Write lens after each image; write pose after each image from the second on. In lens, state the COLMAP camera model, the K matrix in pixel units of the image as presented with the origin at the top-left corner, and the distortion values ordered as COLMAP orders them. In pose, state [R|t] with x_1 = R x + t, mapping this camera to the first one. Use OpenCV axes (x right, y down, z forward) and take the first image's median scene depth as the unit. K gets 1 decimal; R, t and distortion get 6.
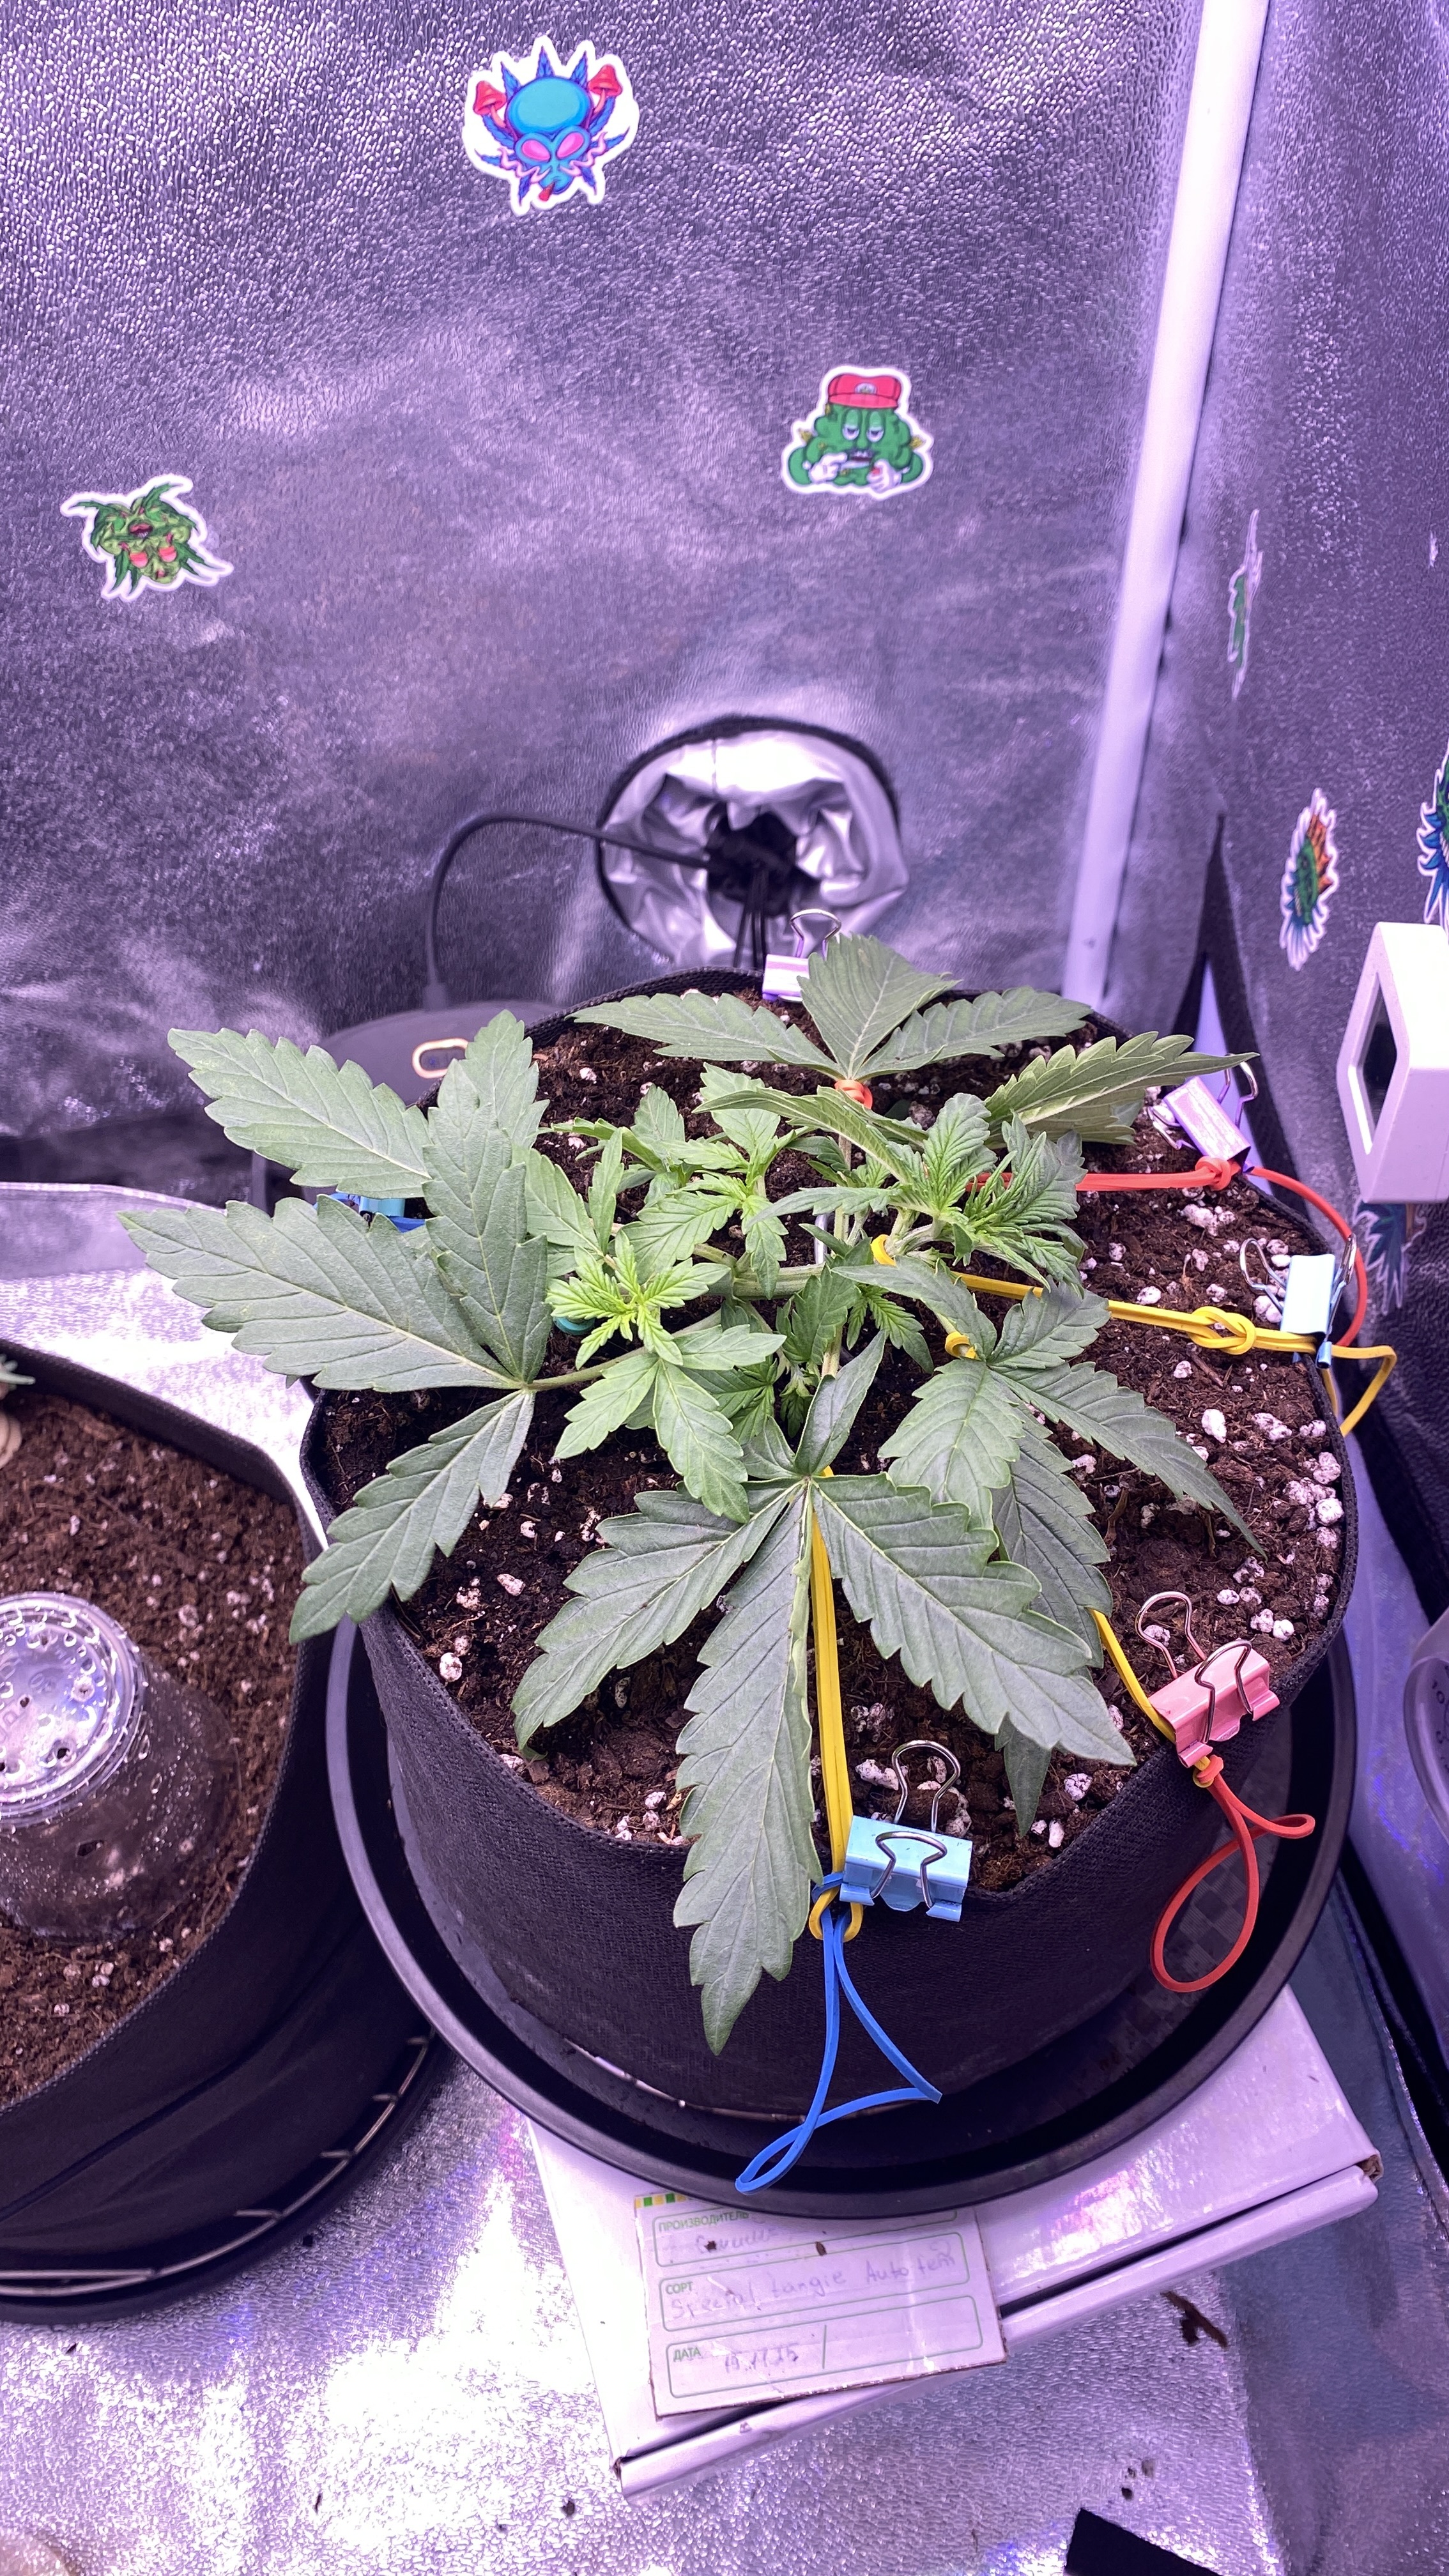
lens RADIAL K [[1937.0, 0, 723.1], [0, 1937.0, 1289.2], [0, 0, 1]] dist [0.002989, -0.003794]
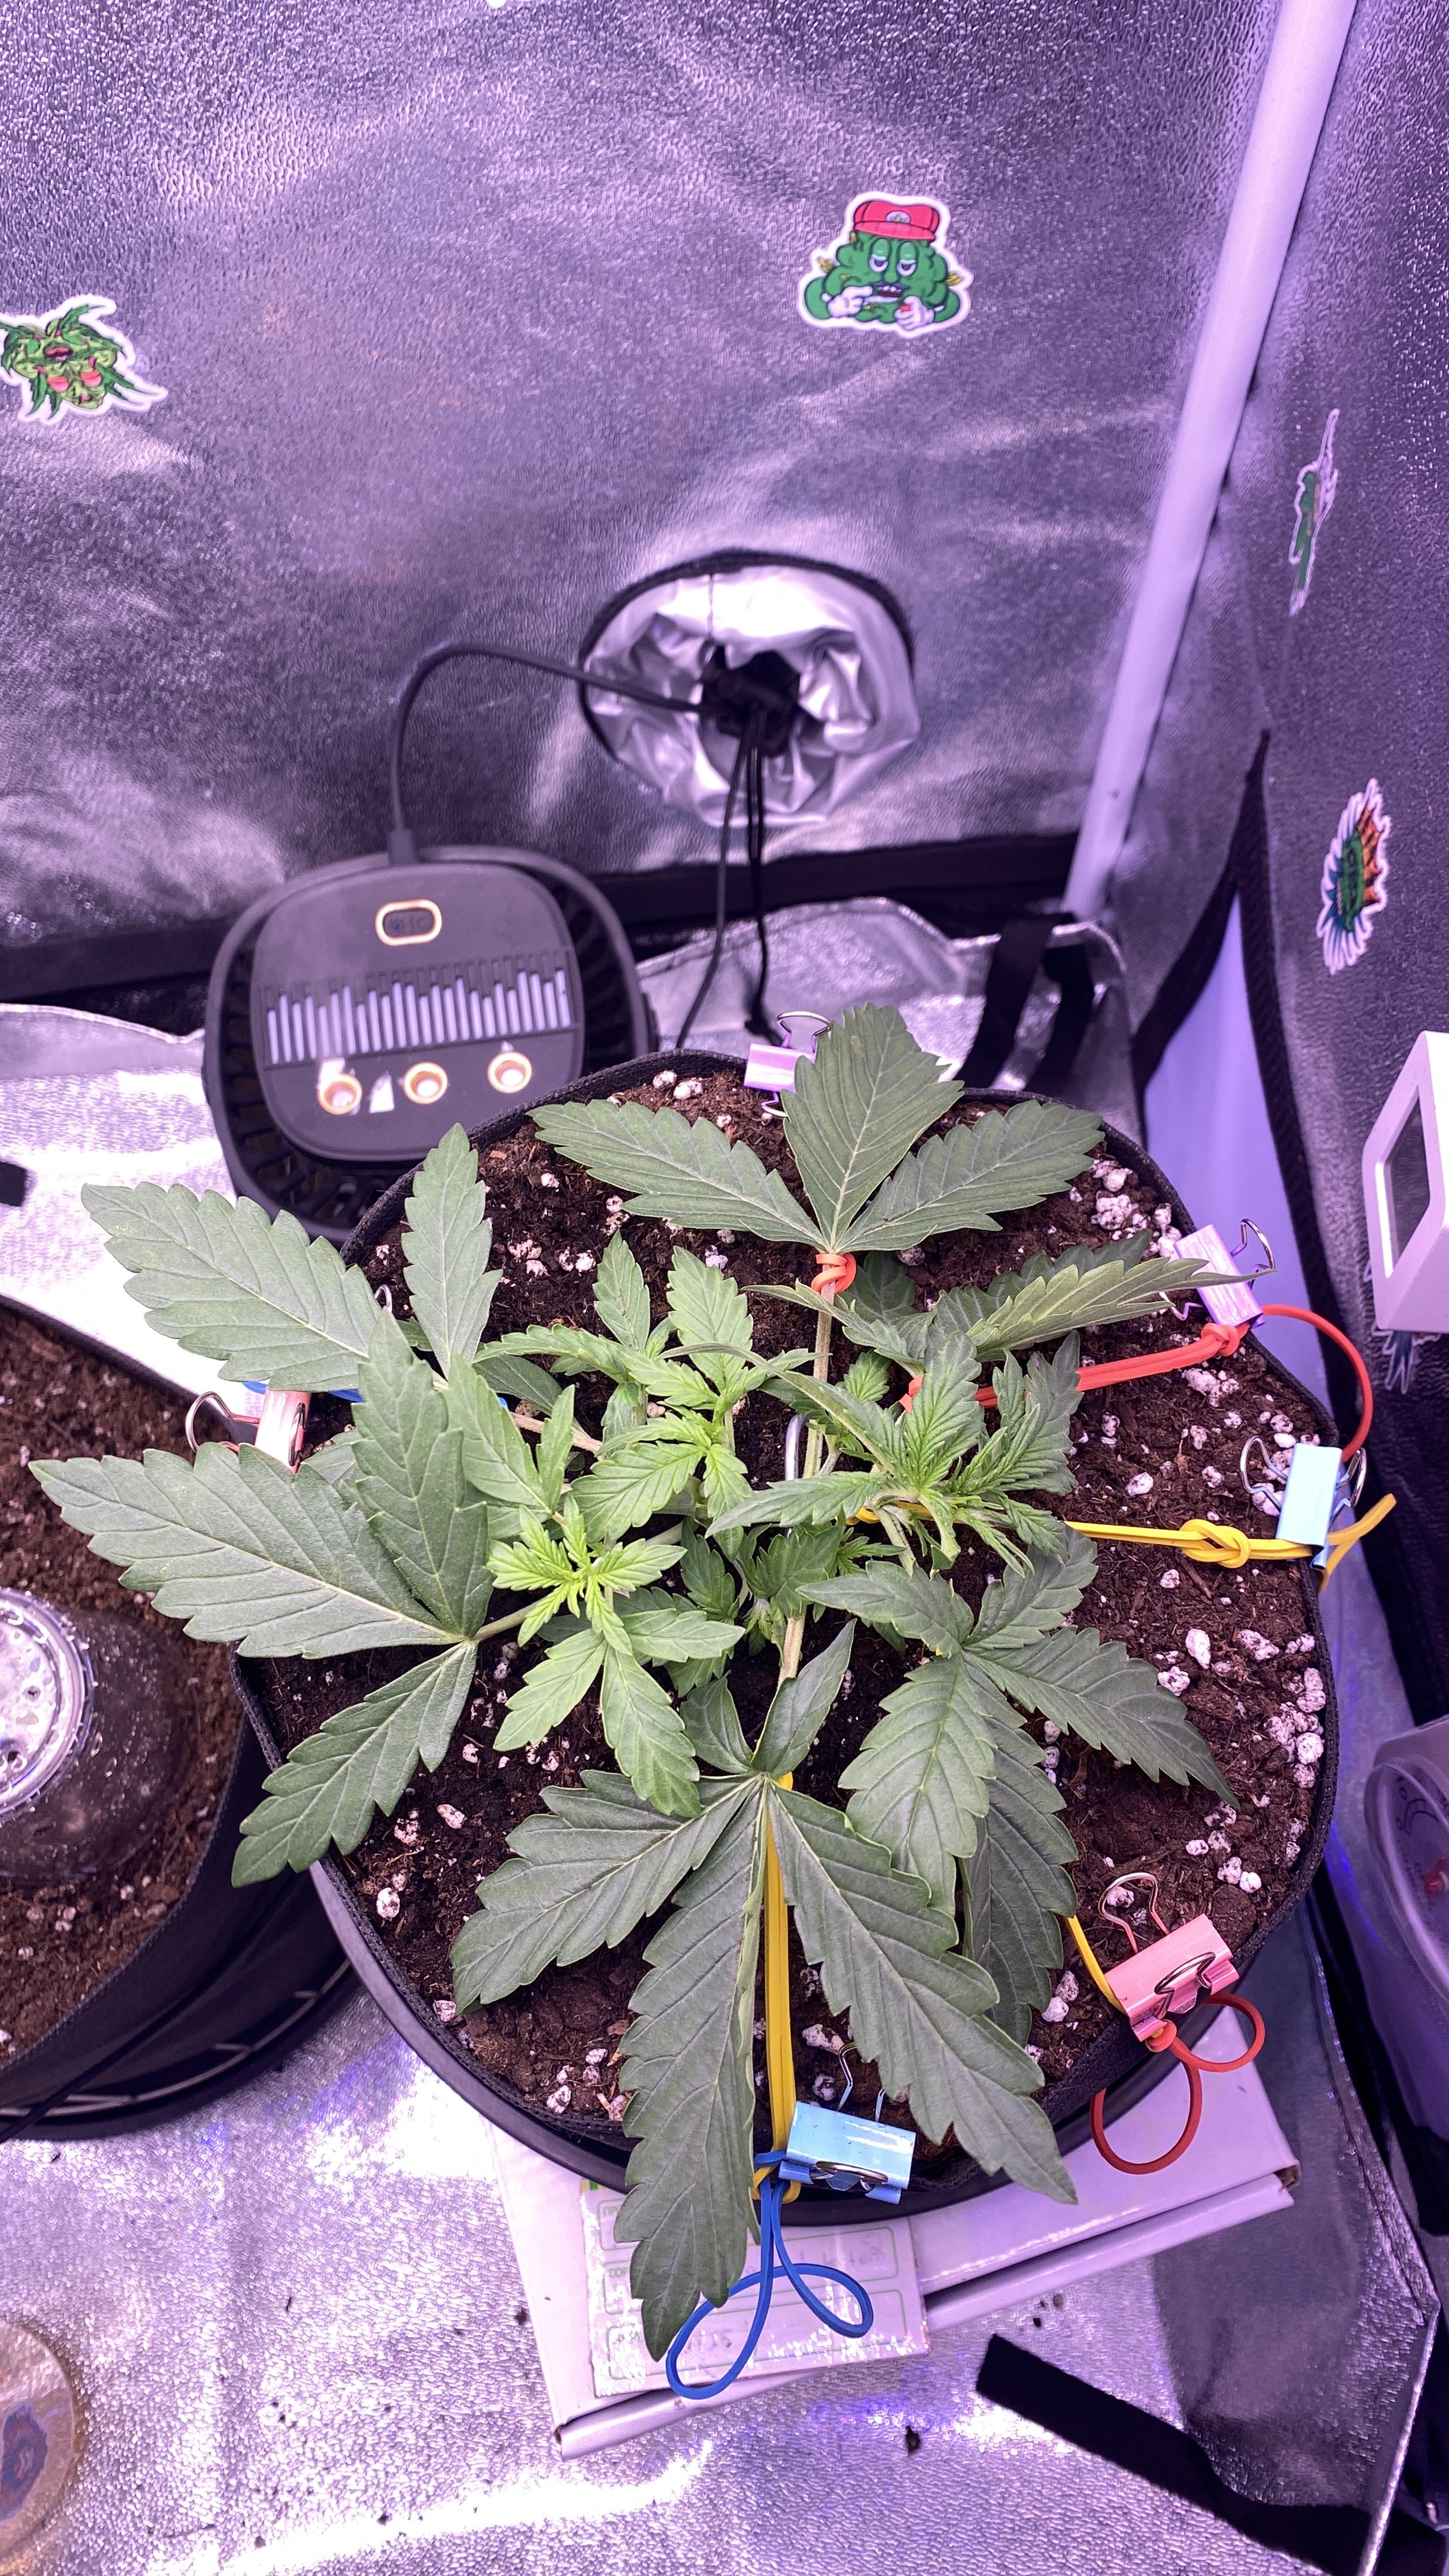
lens RADIAL K [[1939.1, 0, 724.5], [0, 1939.1, 1288.0], [0, 0, 1]] dist [-0.006044, 0.005319]
pose [[0.999388, 0.033403, 0.010420, 0.003585], [-0.034819, 0.978819, 0.201744, -0.169790], [-0.003461, -0.201983, 0.979383, 0.063206]]
